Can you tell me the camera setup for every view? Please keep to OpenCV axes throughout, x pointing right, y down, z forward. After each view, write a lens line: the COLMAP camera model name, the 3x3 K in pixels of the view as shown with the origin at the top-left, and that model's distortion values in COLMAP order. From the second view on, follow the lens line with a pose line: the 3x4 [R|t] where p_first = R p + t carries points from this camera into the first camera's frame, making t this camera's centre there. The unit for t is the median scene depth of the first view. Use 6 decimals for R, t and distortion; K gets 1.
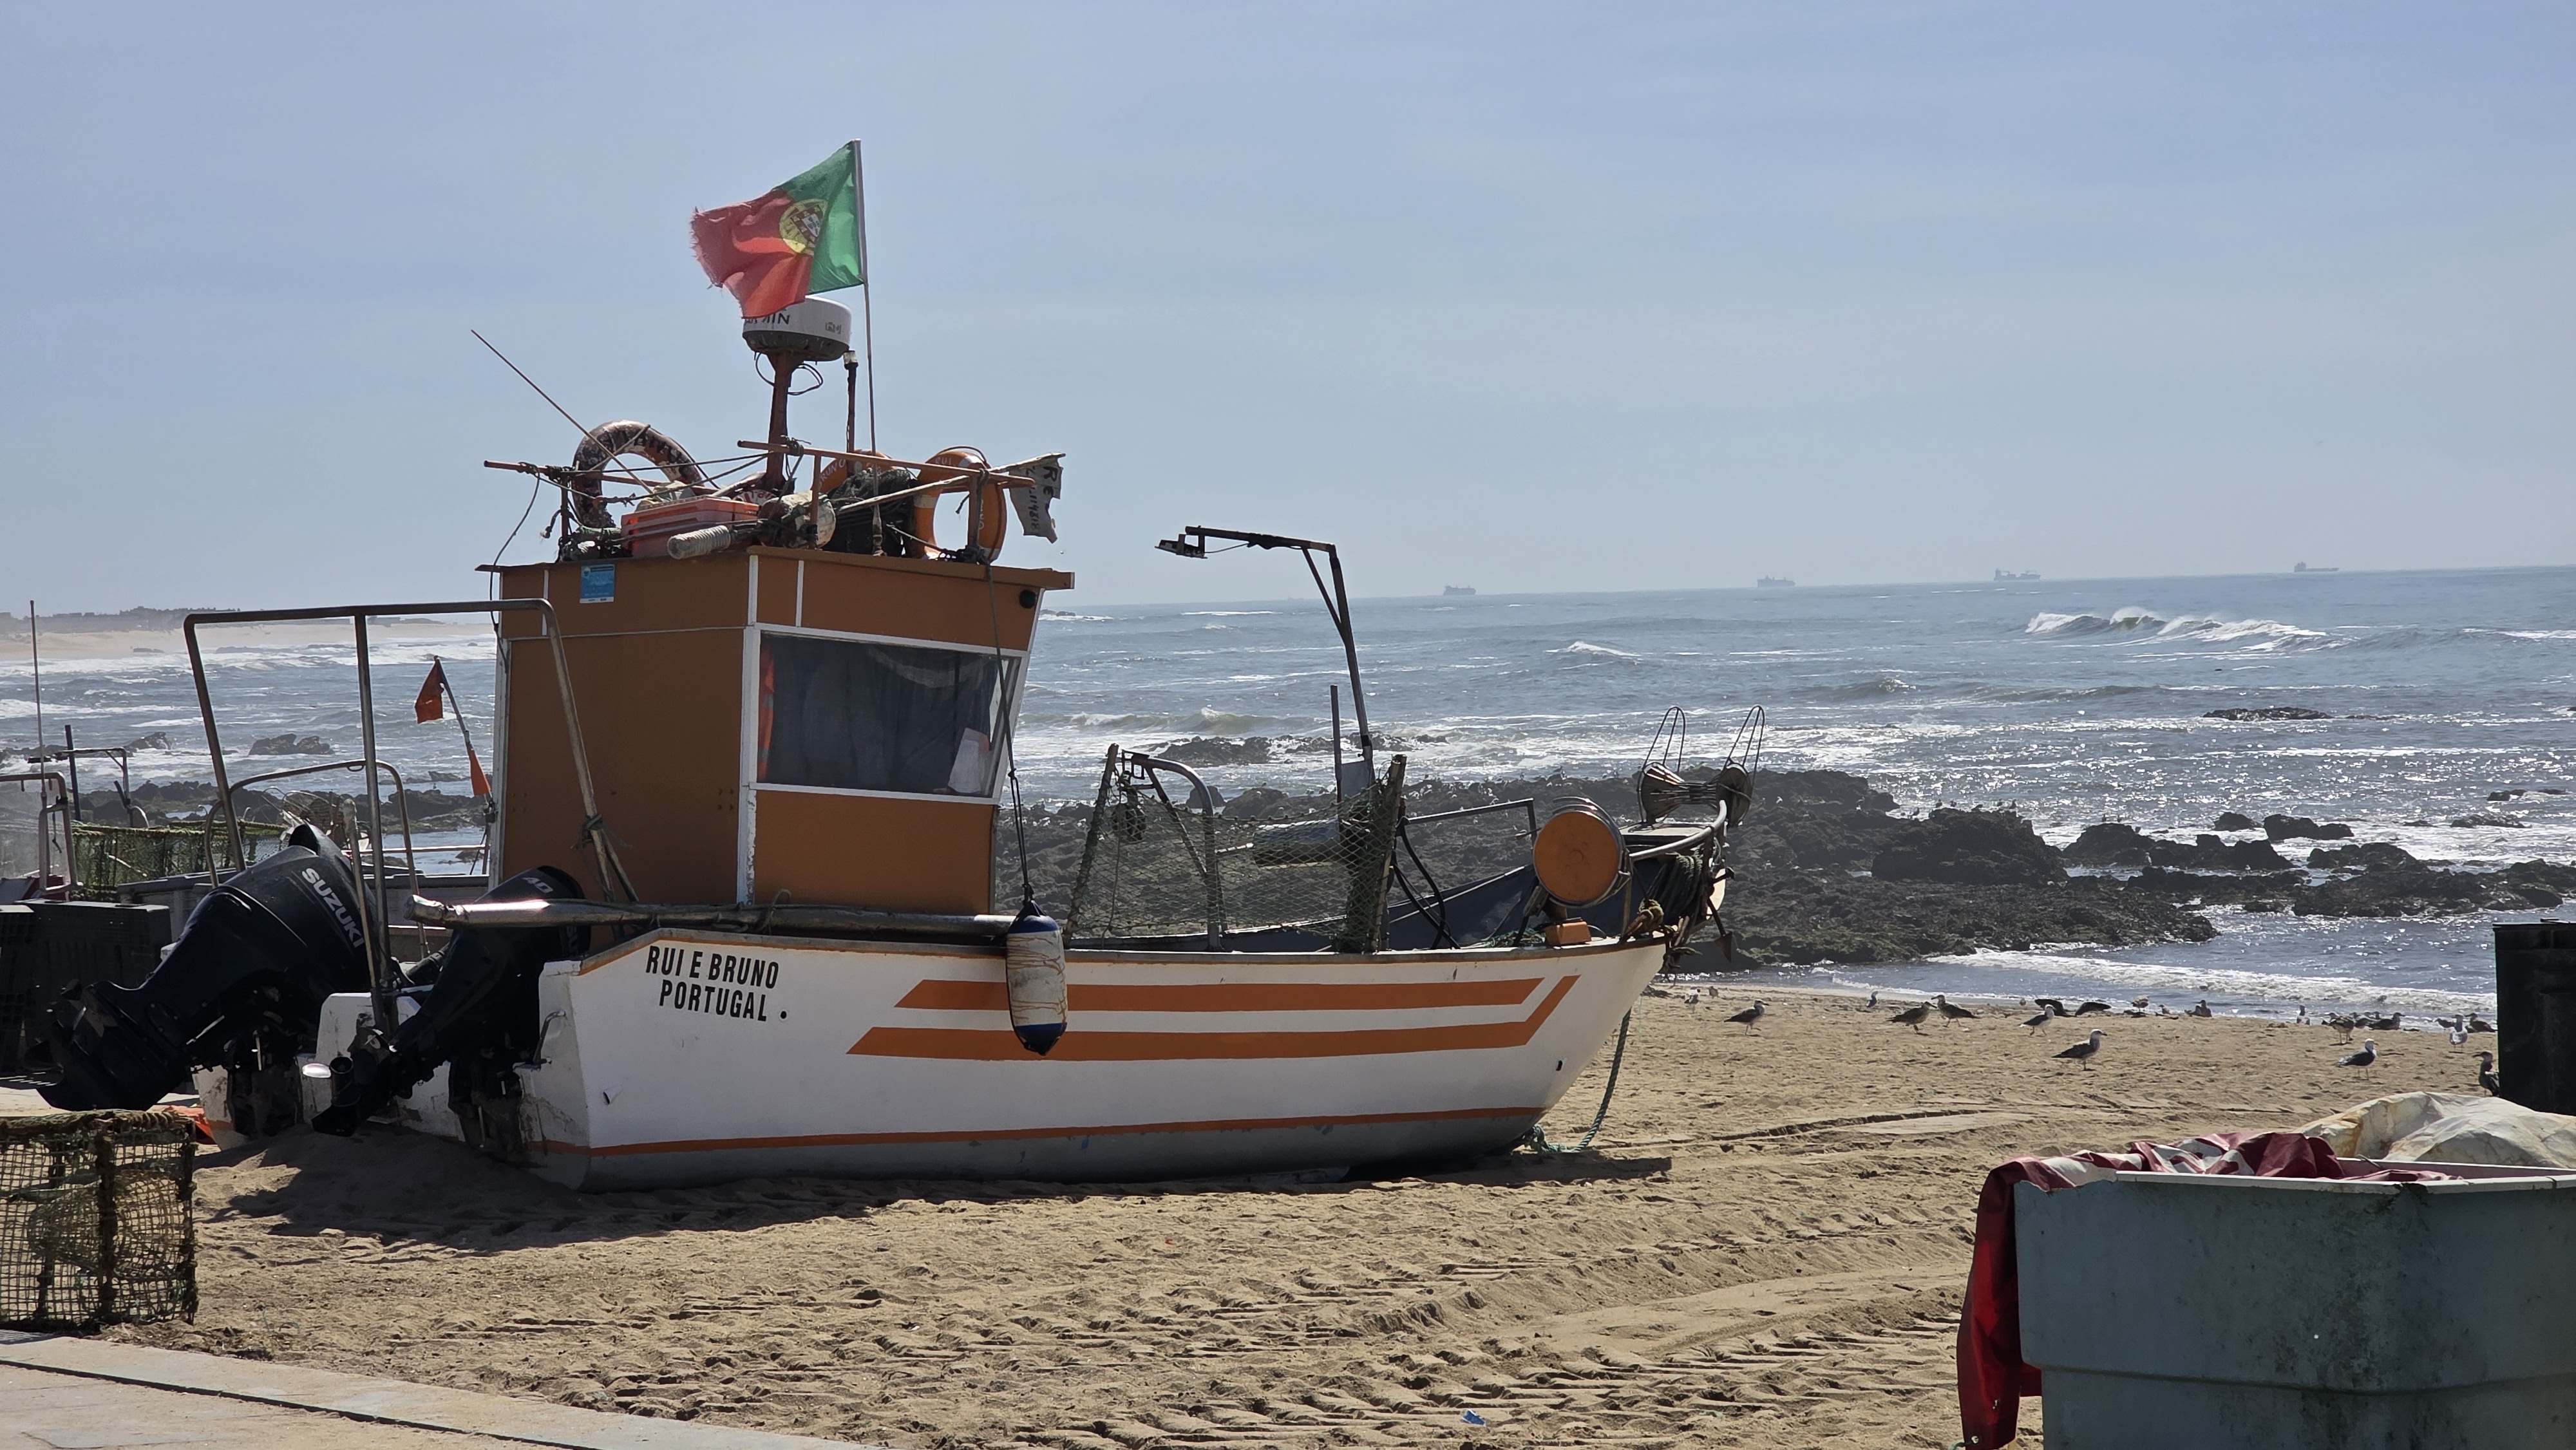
lens RADIAL K [[5350.9, 0, 1285.0], [0, 5350.9, 716.3], [0, 0, 1]] dist [-0.468493, 0.000000]
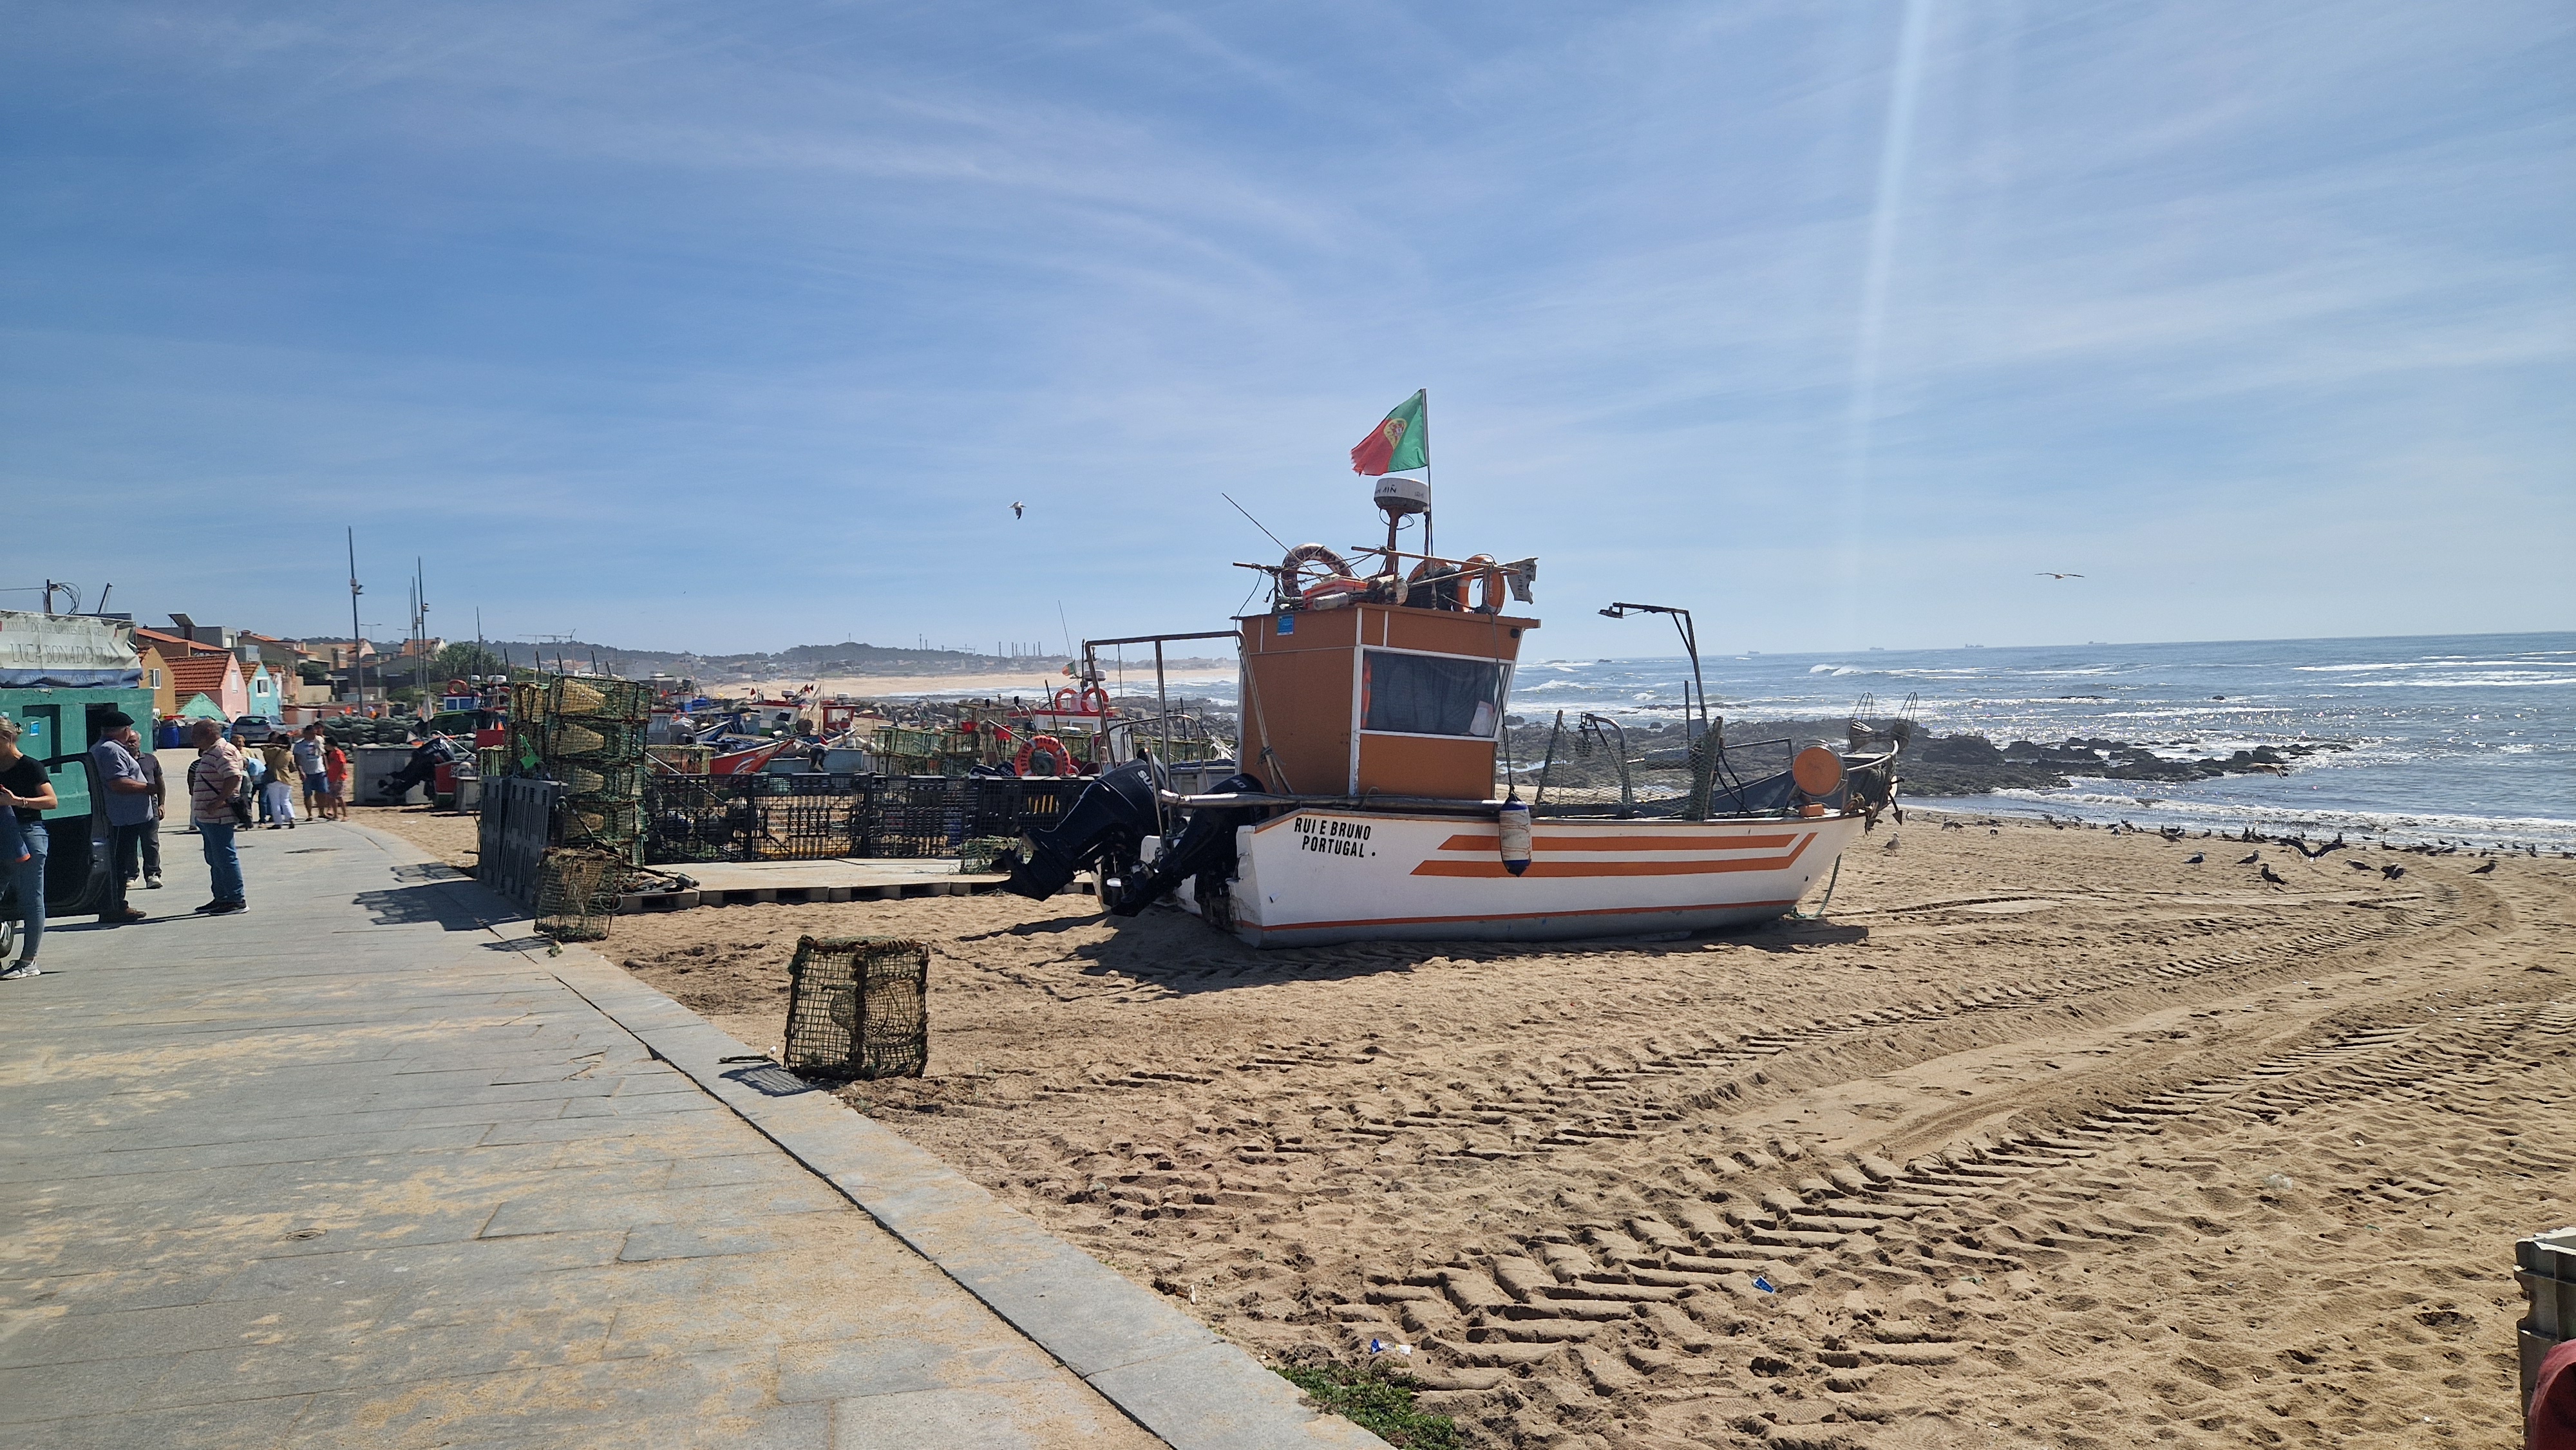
lens RADIAL K [[1659.0, 0, 1281.1], [0, 1659.0, 702.6], [0, 0, 1]] dist [0.063846, -0.001519]
pose [[0.970508, 0.007487, -0.240953, 0.013532], [-0.006515, 0.999967, 0.004832, 0.000404], [0.240981, -0.003120, 0.970525, 0.407714]]
